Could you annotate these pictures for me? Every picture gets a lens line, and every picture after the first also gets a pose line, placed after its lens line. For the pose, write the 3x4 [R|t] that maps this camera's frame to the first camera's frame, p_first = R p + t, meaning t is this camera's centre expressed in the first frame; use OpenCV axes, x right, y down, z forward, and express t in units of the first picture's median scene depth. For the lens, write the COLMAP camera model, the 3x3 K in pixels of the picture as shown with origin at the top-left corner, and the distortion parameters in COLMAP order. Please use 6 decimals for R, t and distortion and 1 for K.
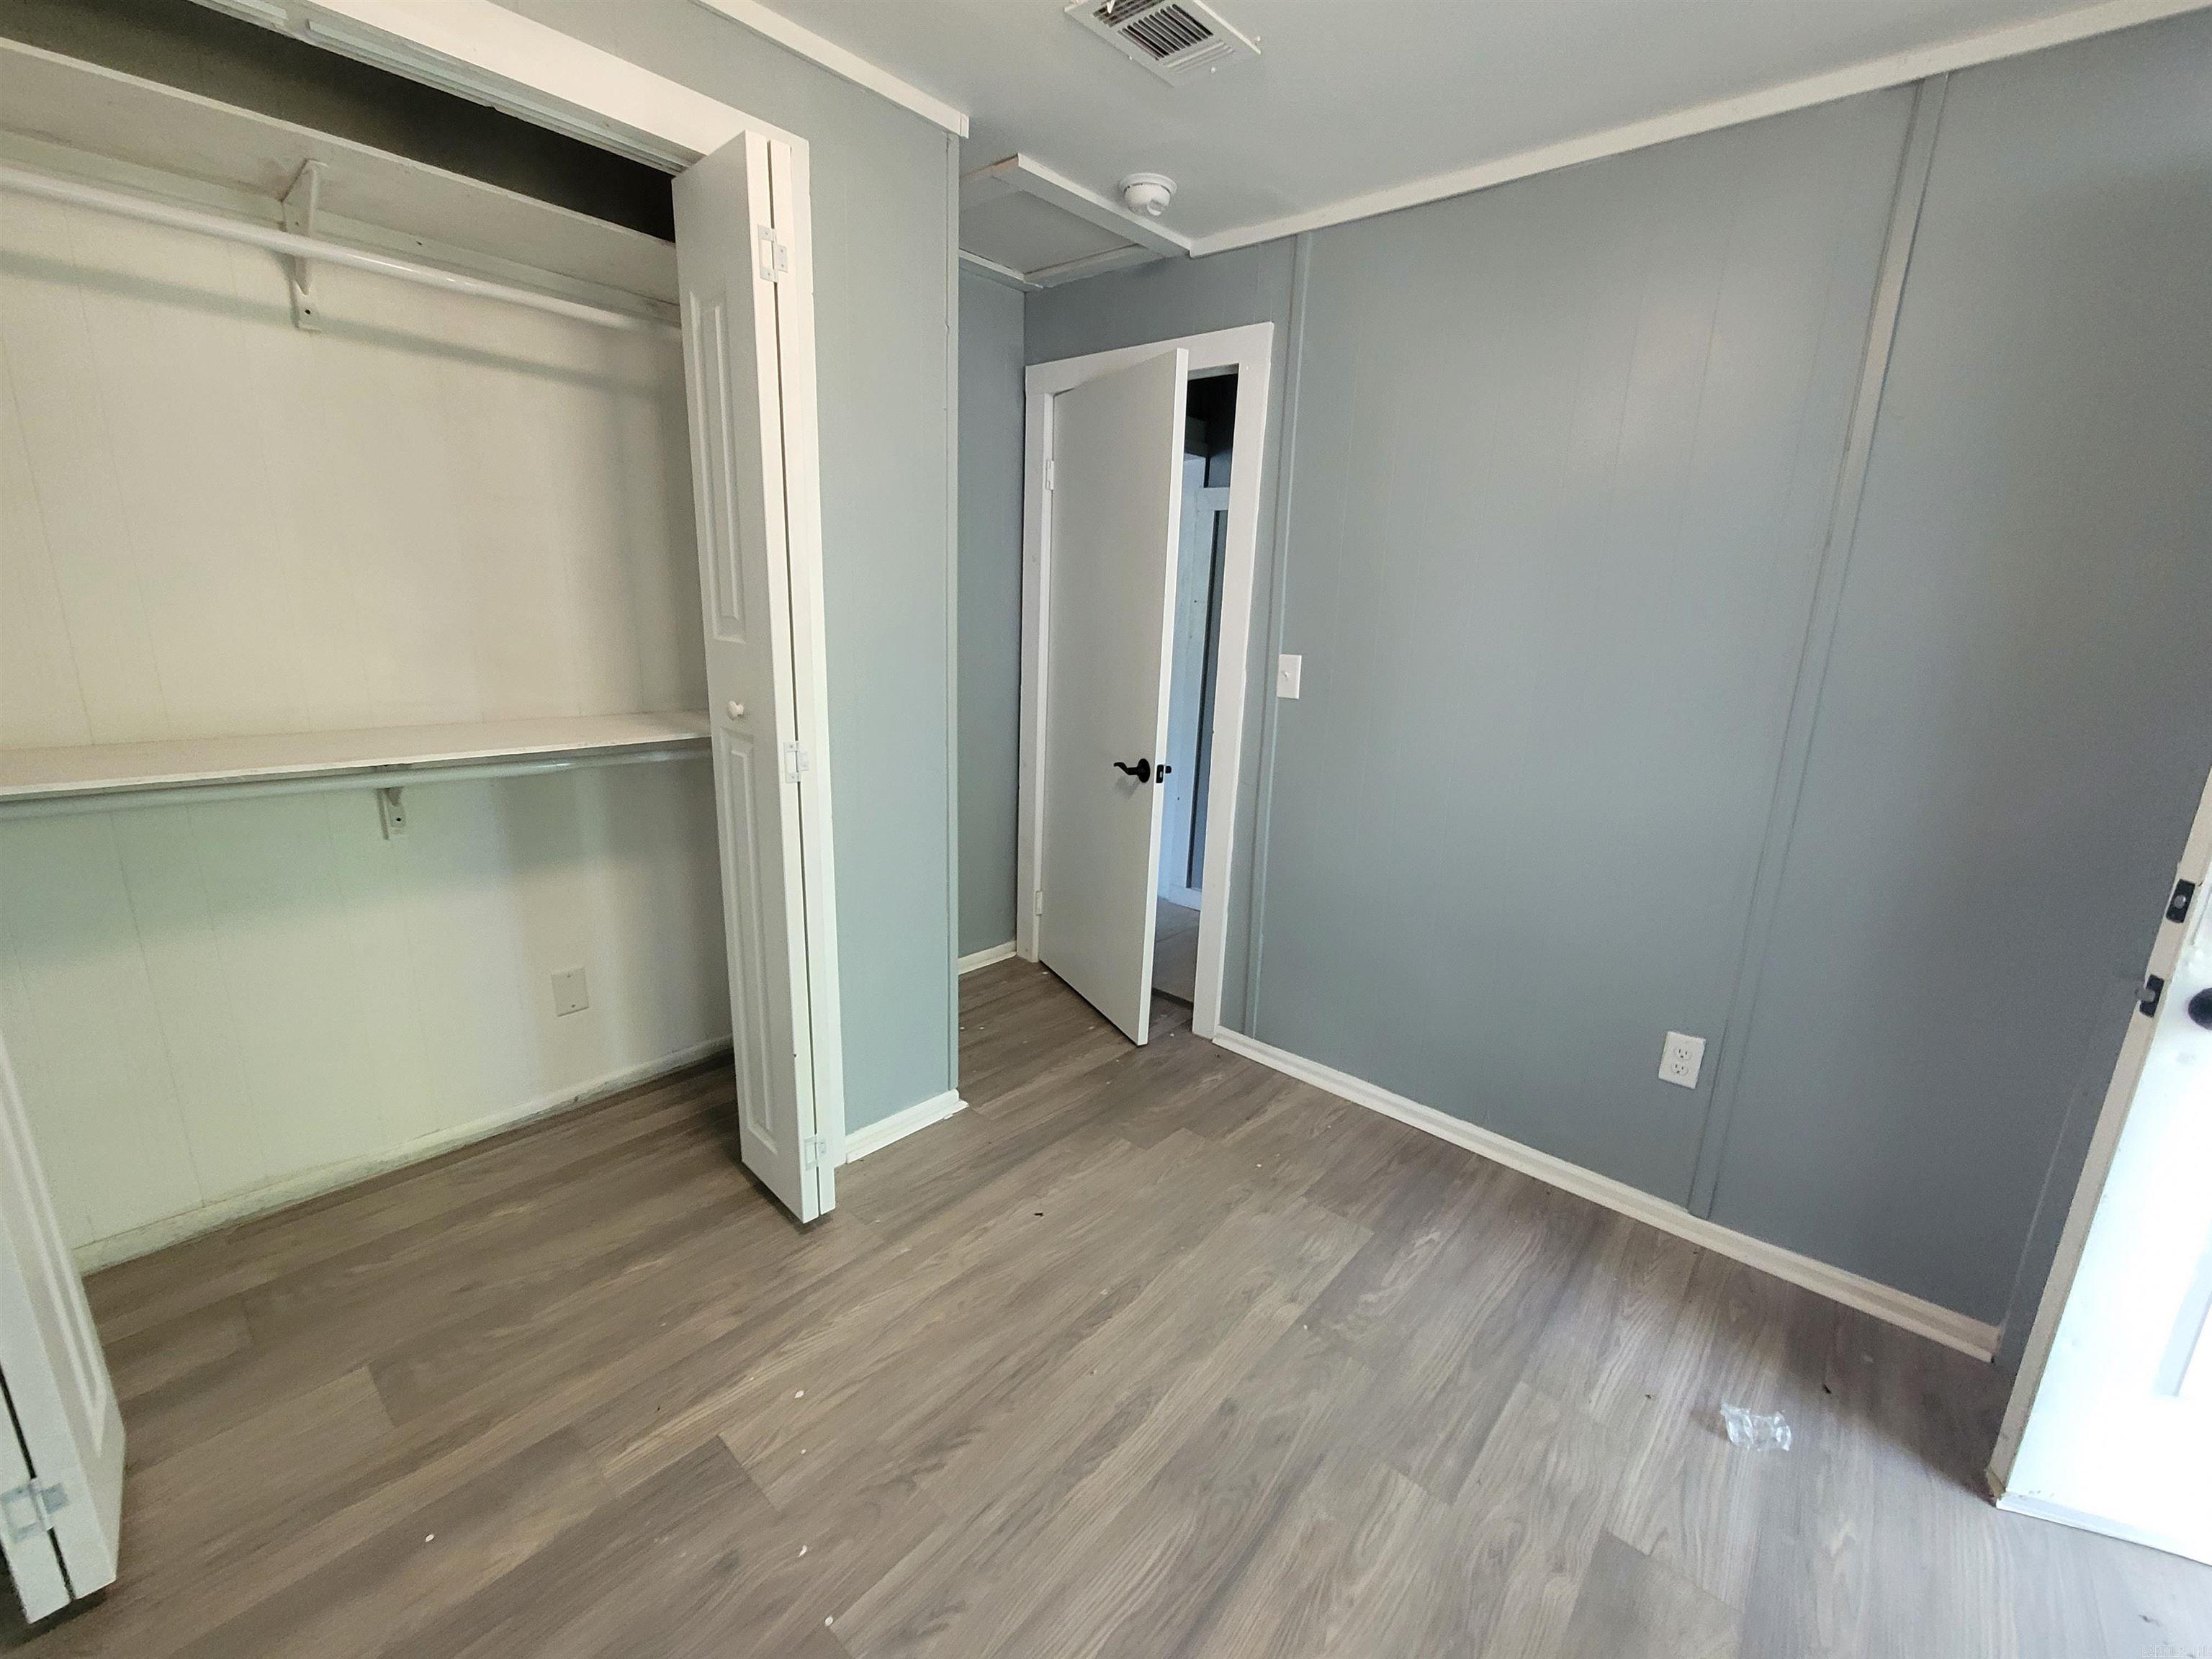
lens RADIAL K [[905.8, 0, 1089.8], [0, 905.8, 819.9], [0, 0, 1]] dist [0.001480, 0.000210]
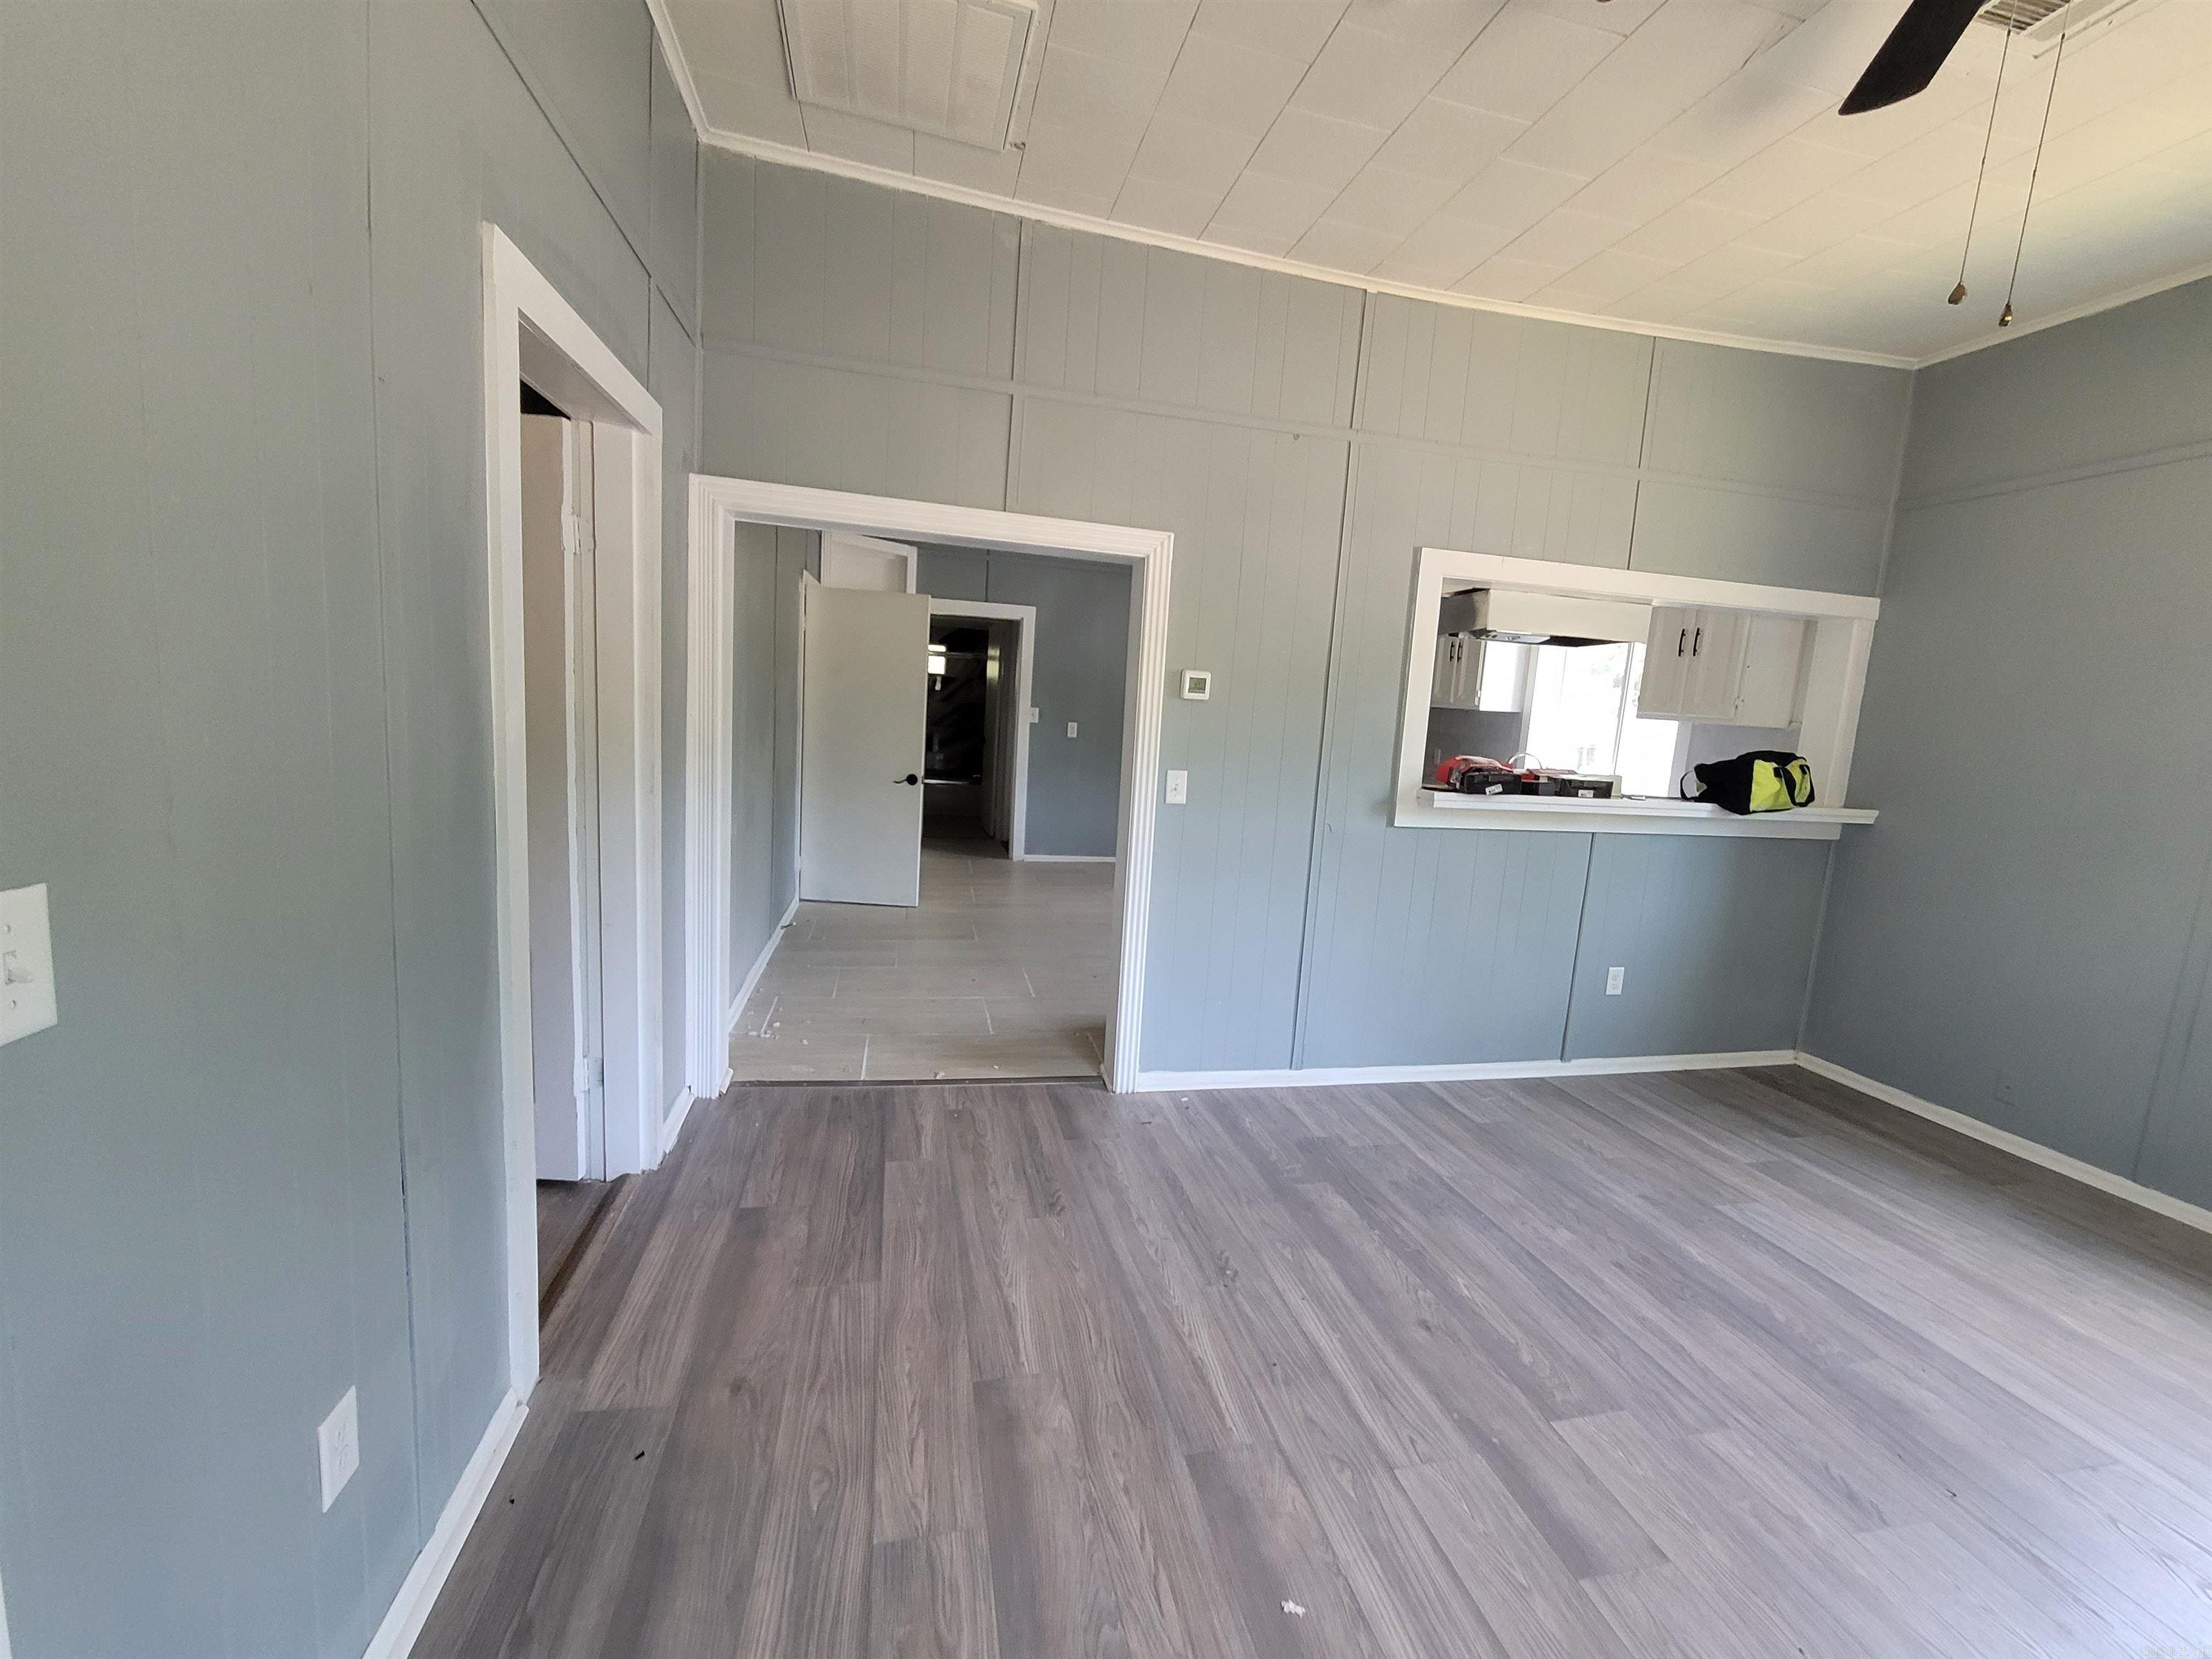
lens RADIAL K [[905.8, 0, 1097.4], [0, 905.8, 834.3], [0, 0, 1]] dist [0.001480, 0.000210]
pose [[0.577680, -0.120058, 0.807386, -0.793684], [0.176505, 0.984096, 0.020047, -0.141050], [-0.796952, 0.130928, 0.589683, 0.399155]]
